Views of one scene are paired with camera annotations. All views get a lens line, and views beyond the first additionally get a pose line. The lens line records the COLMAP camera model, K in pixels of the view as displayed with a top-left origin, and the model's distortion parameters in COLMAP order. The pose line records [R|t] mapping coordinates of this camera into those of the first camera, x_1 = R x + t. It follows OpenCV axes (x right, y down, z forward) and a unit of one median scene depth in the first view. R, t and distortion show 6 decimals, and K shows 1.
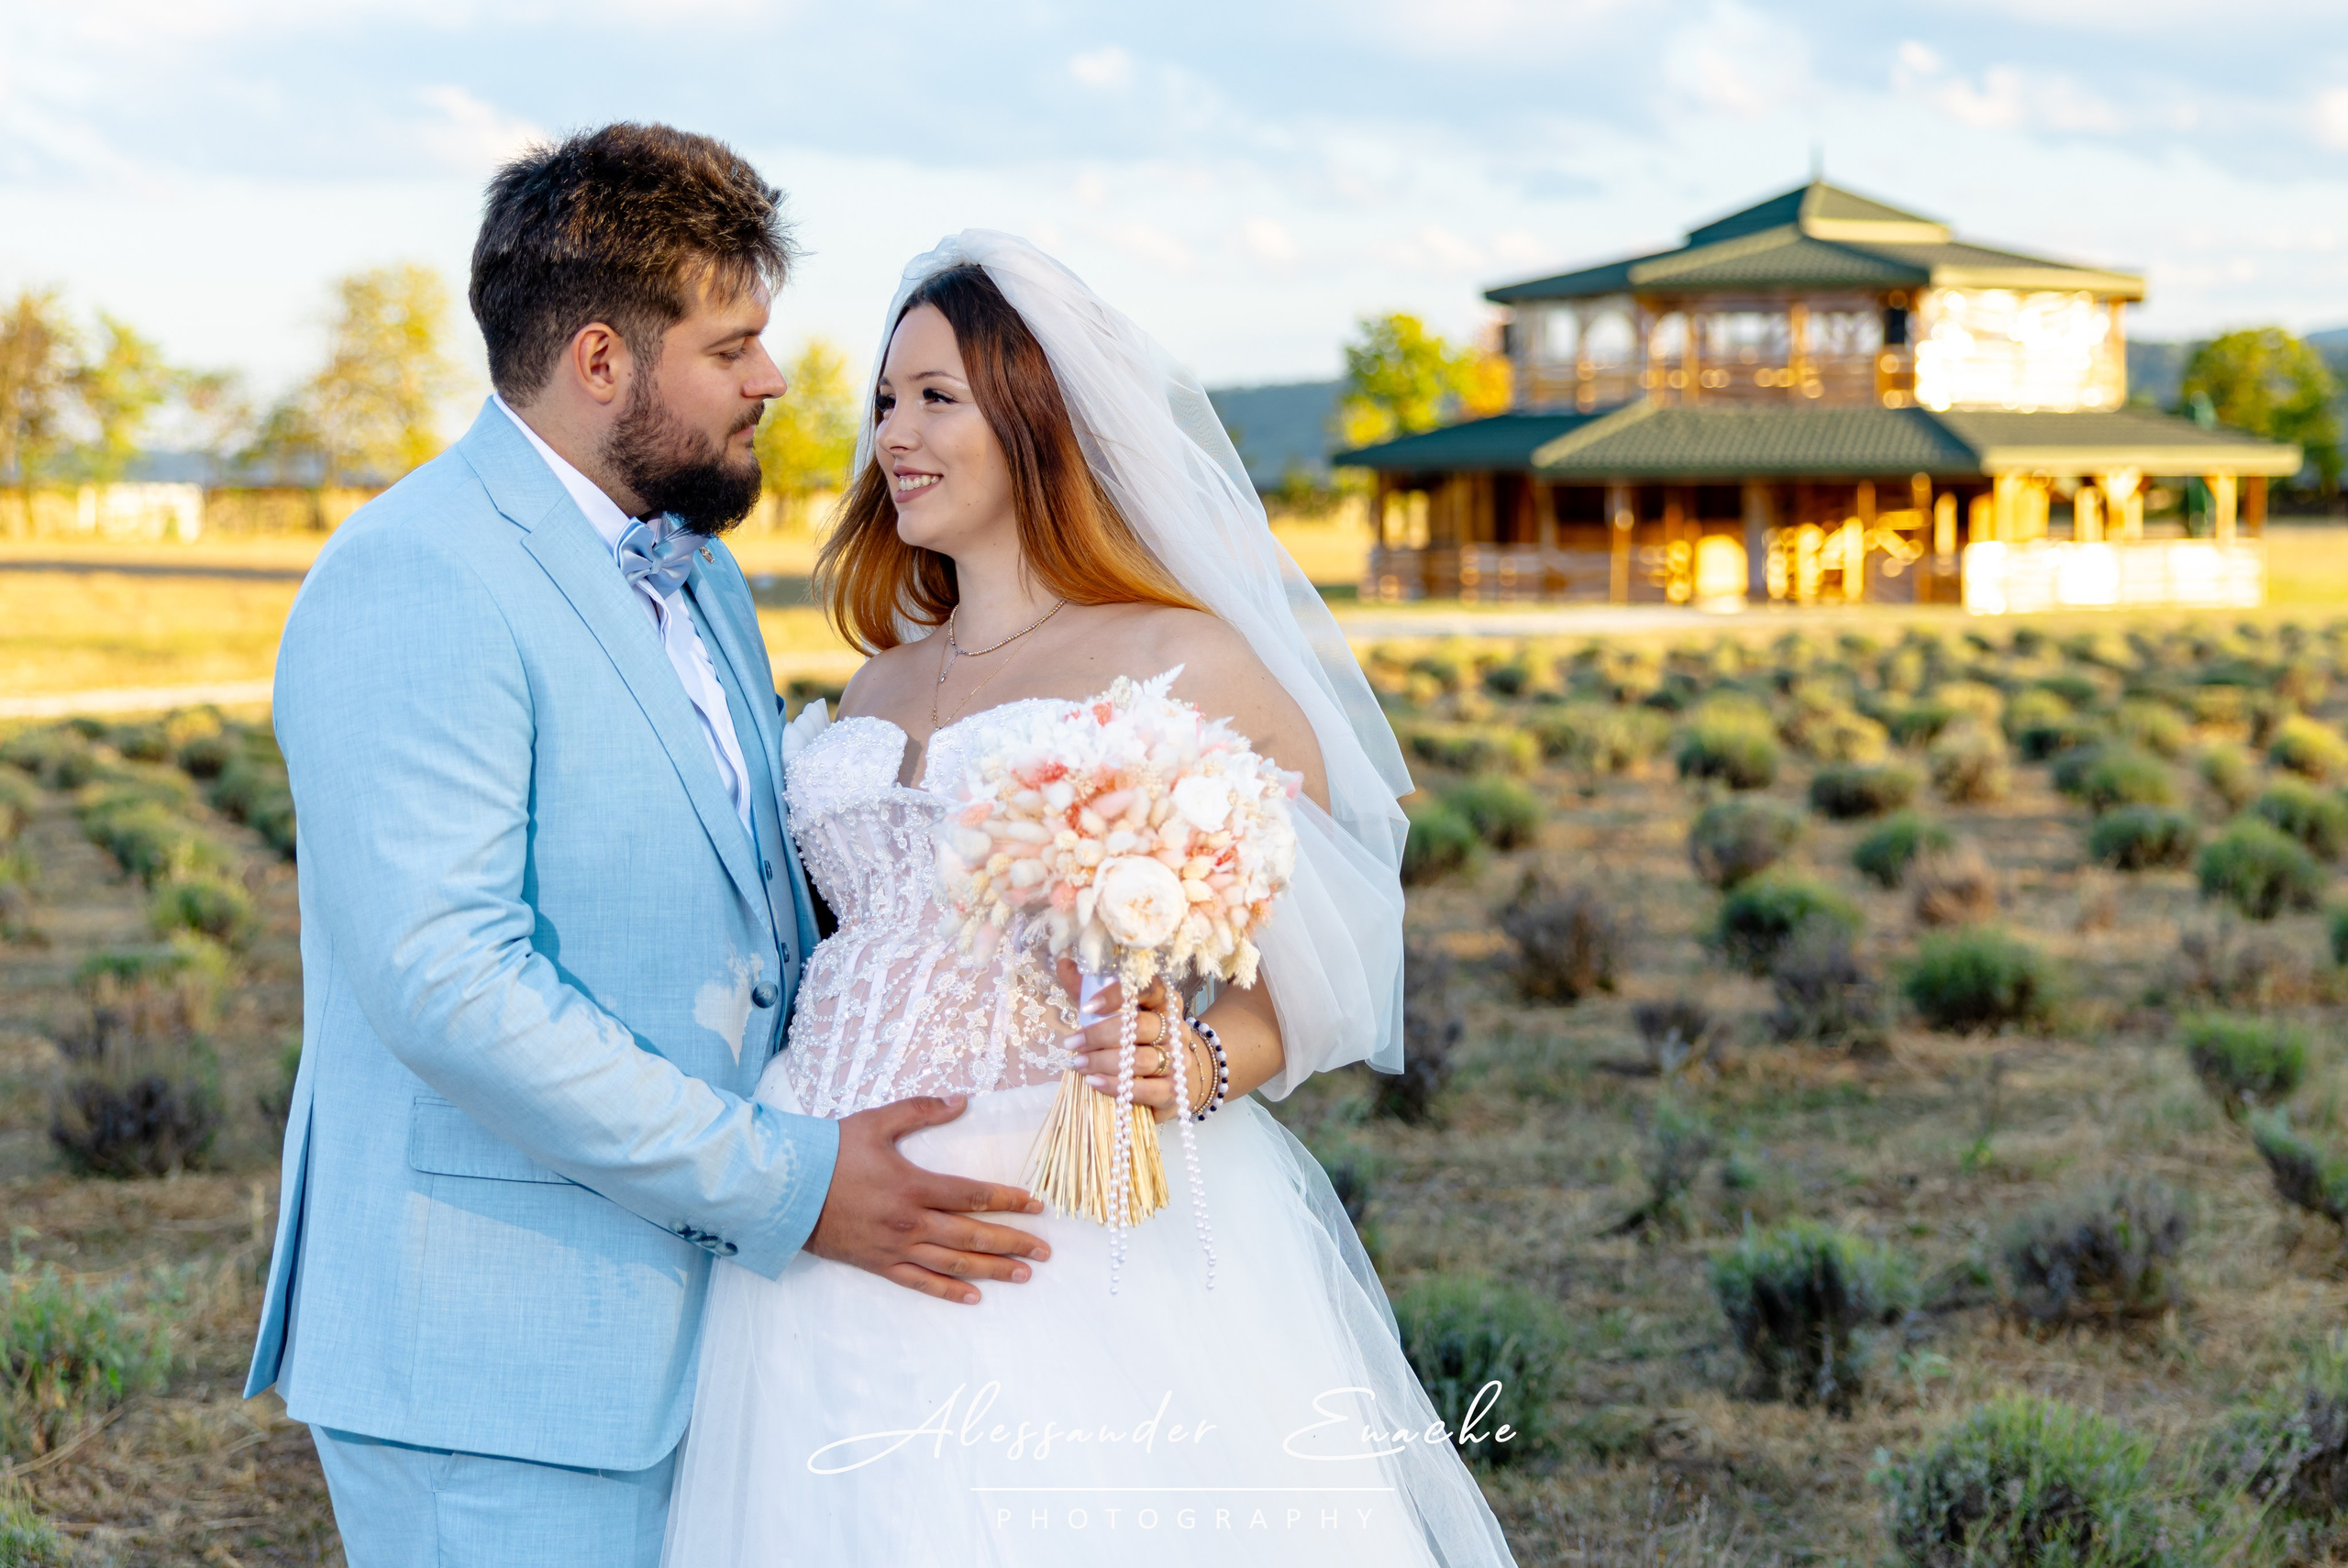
lens RADIAL K [[3747.9, 0, 1222.3], [0, 3747.9, 783.4], [0, 0, 1]] dist [0.011776, 0.125889]
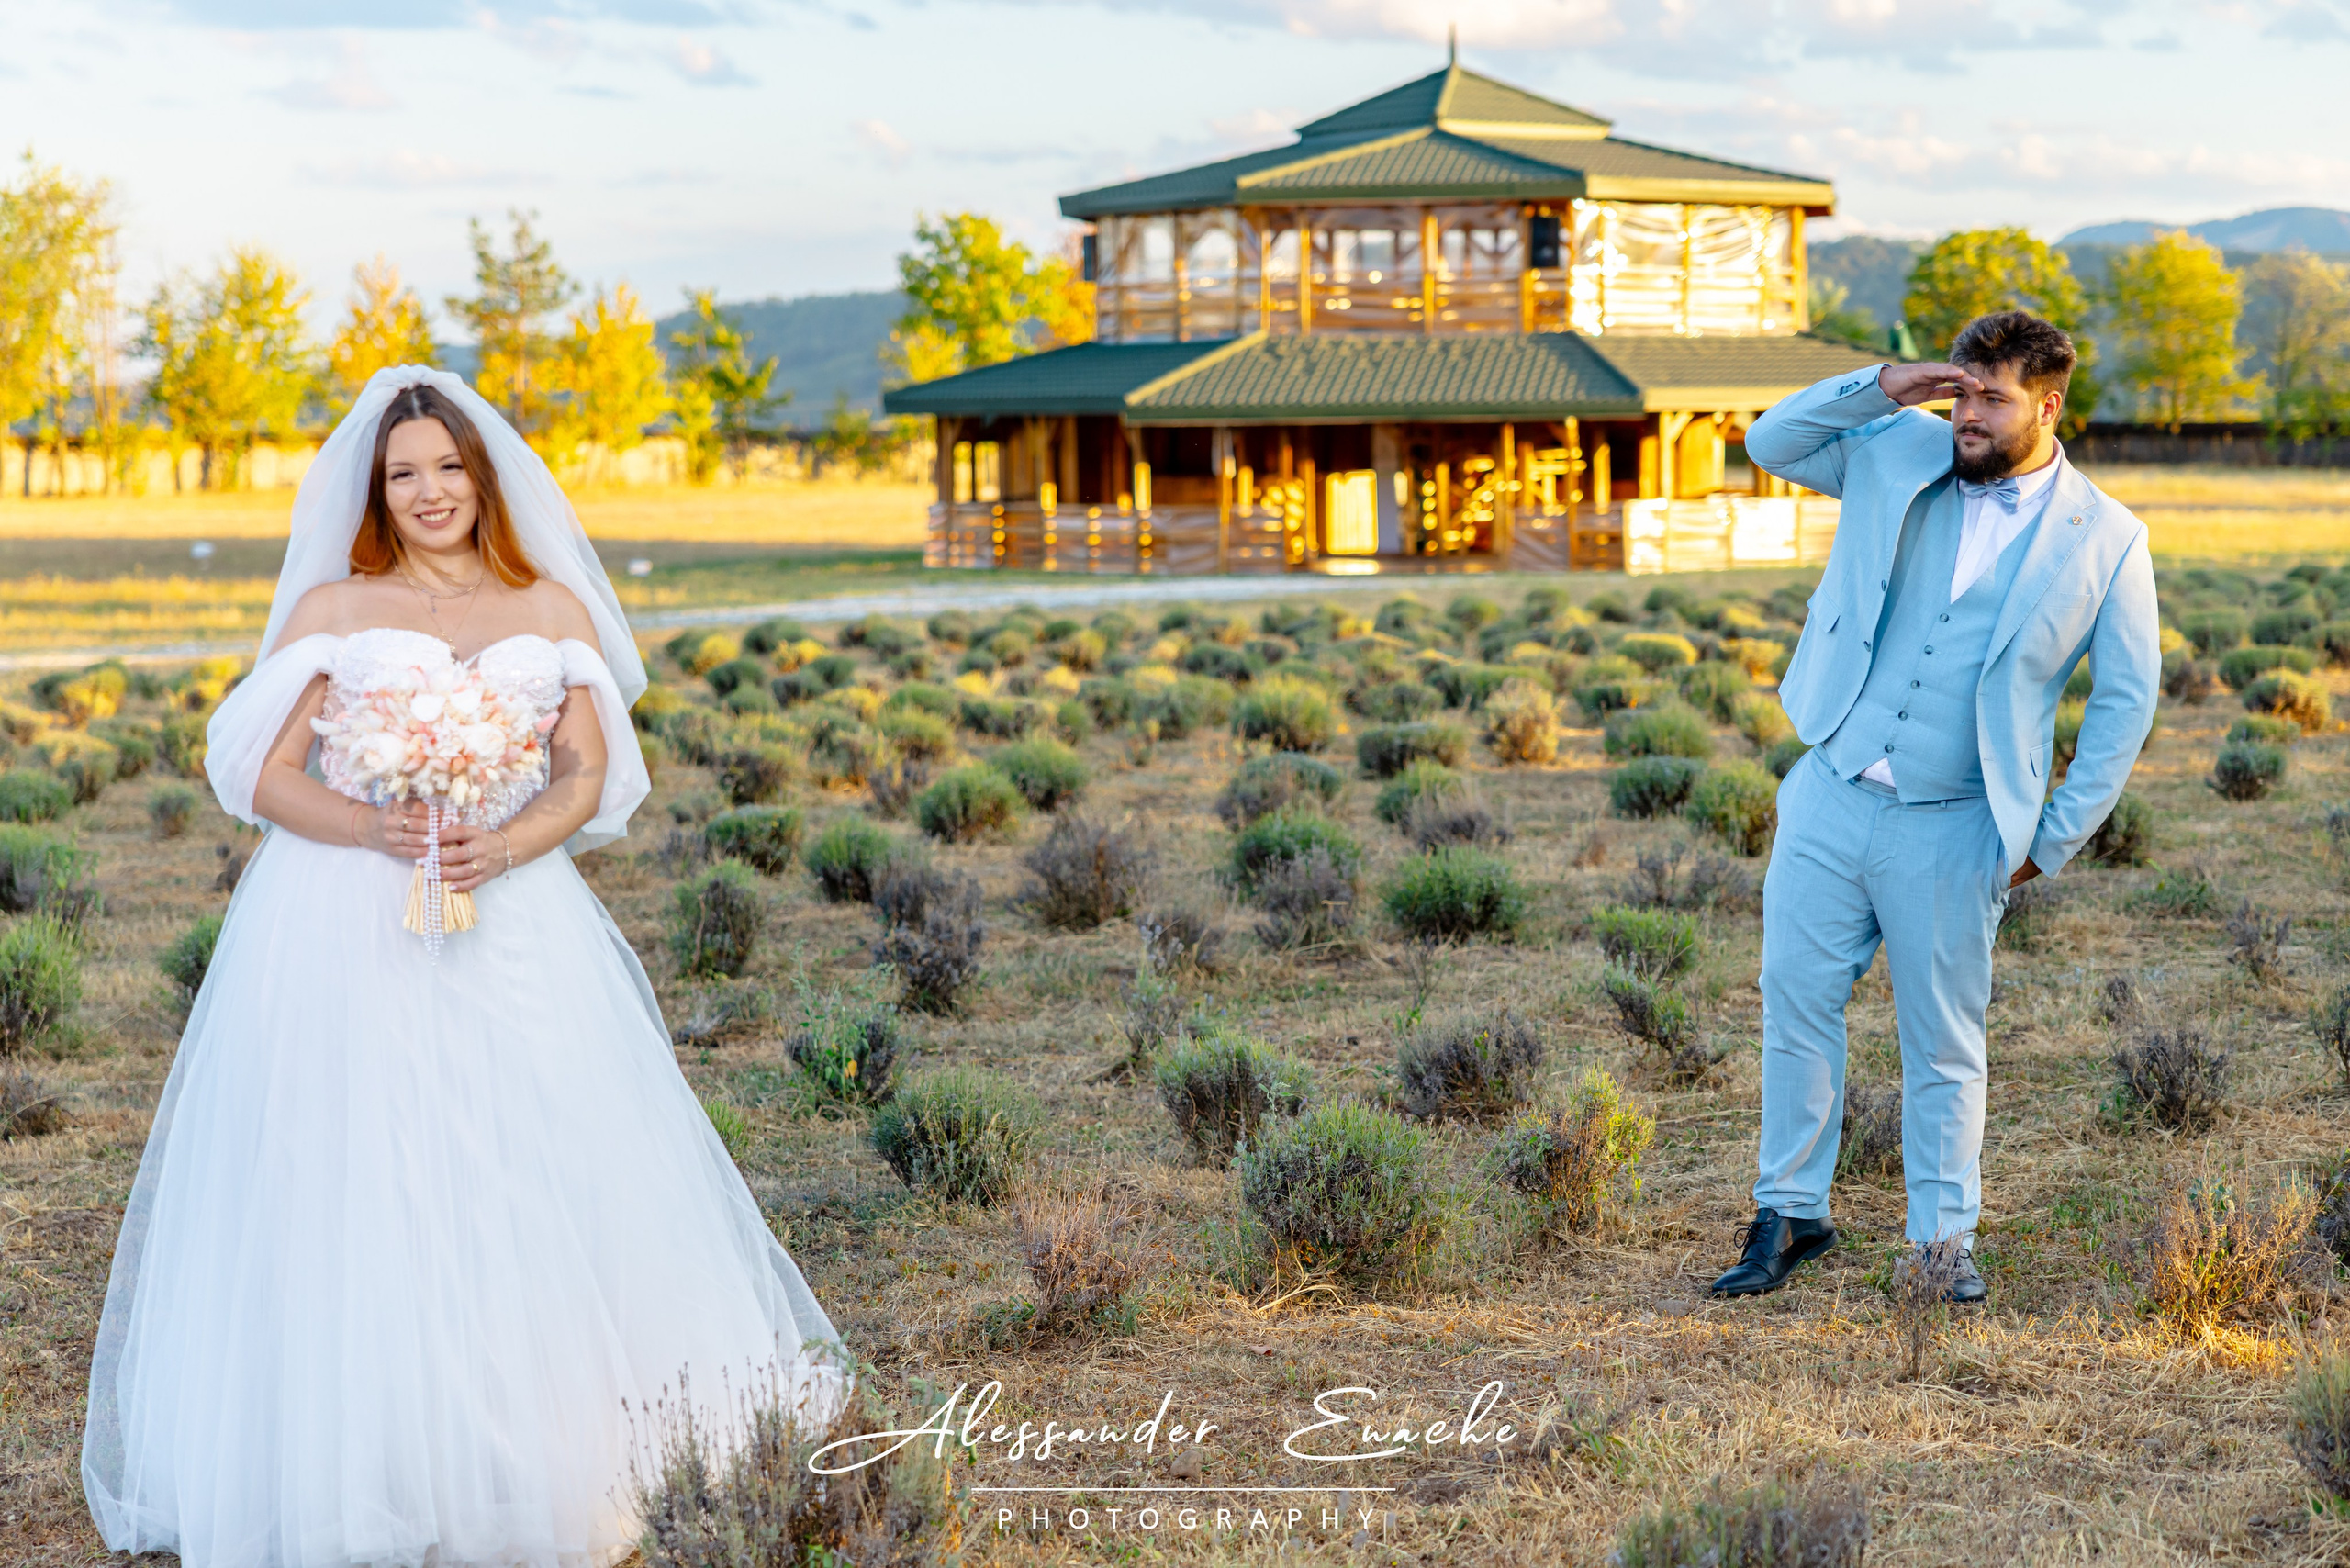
lens RADIAL K [[5056.2, 0, 1176.4], [0, 5056.2, 837.4], [0, 0, 1]] dist [0.044769, -0.249047]
pose [[0.996499, -0.012049, 0.082728, -0.003980], [0.011757, 0.999923, 0.004014, 0.025879], [-0.082770, -0.003027, 0.996564, -0.460878]]
